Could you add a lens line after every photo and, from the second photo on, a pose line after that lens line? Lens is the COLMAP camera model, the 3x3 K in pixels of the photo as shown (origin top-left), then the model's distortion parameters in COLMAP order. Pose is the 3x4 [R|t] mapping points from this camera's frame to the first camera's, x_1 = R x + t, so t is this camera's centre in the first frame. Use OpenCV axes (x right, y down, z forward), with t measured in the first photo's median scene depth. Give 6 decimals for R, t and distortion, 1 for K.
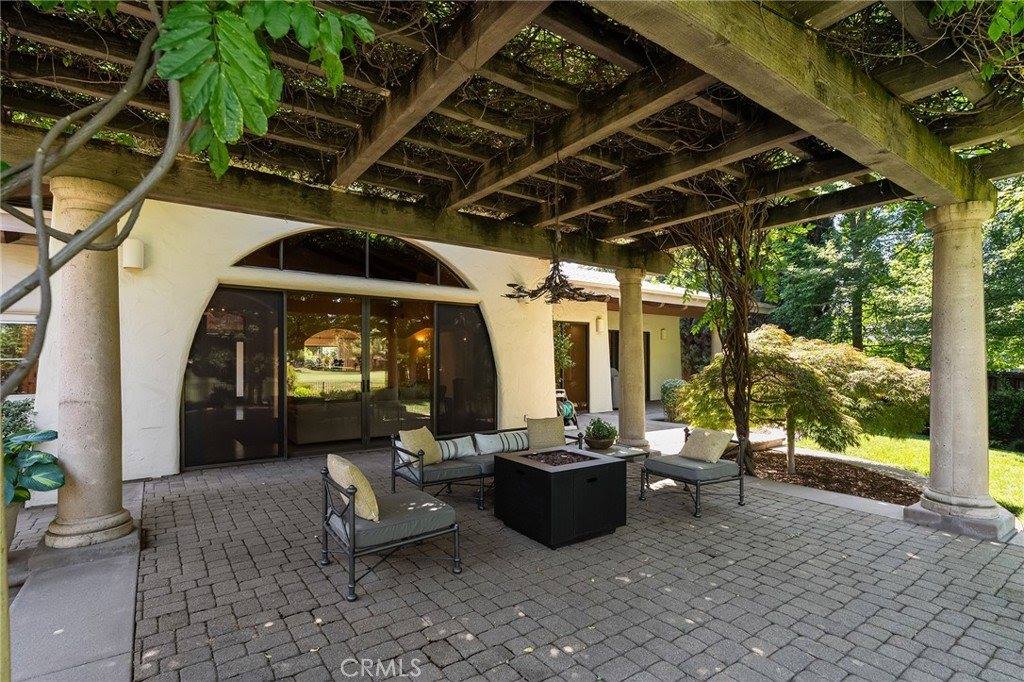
lens RADIAL K [[480.0, 0, 511.3], [0, 480.0, 347.1], [0, 0, 1]] dist [-0.006484, -0.000635]
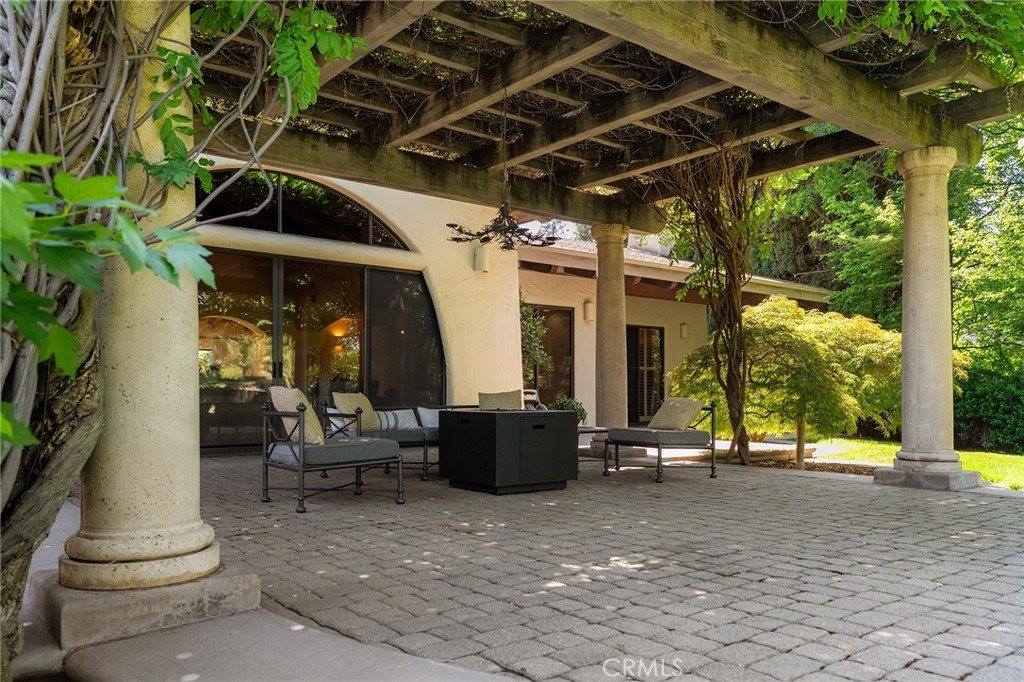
lens RADIAL K [[797.9, 0, 516.8], [0, 797.9, 384.6], [0, 0, 1]] dist [0.003961, -0.004891]
pose [[0.998656, 0.003834, 0.051685, 0.028542], [-0.004001, 0.999987, 0.003144, 0.135999], [-0.051672, -0.003347, 0.998658, -0.447000]]
